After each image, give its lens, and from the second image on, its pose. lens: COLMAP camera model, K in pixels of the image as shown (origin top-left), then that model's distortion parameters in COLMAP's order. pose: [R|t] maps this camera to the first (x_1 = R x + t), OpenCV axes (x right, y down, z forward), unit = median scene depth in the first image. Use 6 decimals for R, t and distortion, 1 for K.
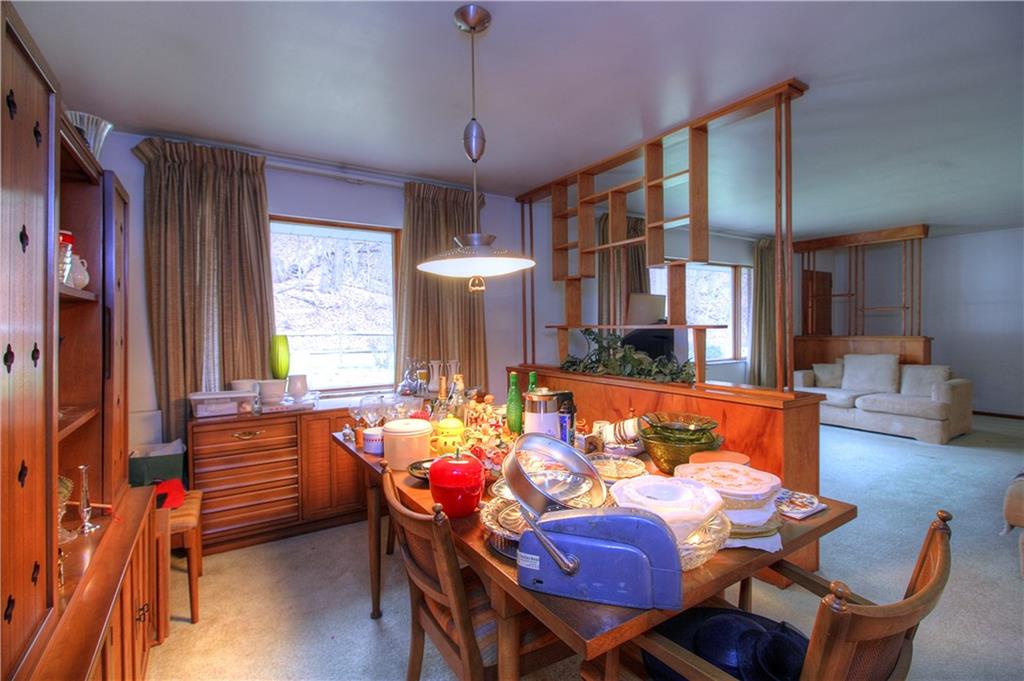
lens RADIAL K [[471.4, 0, 513.9], [0, 471.4, 330.9], [0, 0, 1]] dist [0.001692, -0.000538]
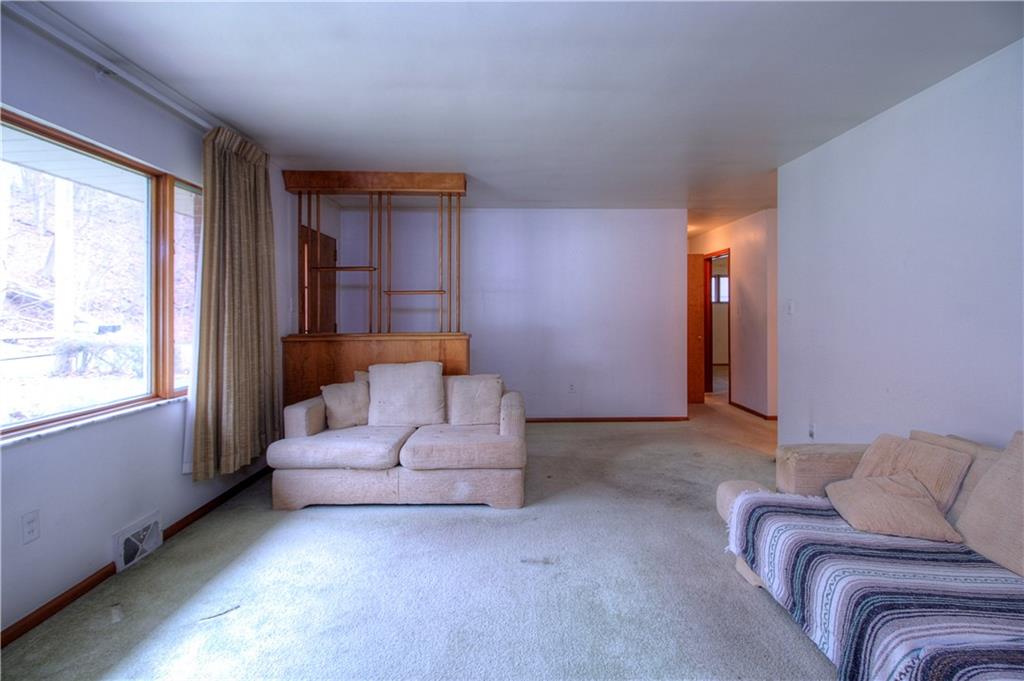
lens RADIAL K [[471.4, 0, 521.5], [0, 471.4, 315.6], [0, 0, 1]] dist [0.001692, -0.000538]
pose [[0.521341, 0.005279, 0.853332, 0.298516], [0.009258, 0.999887, -0.011842, -0.004467], [-0.853298, 0.014074, 0.521233, 0.537056]]
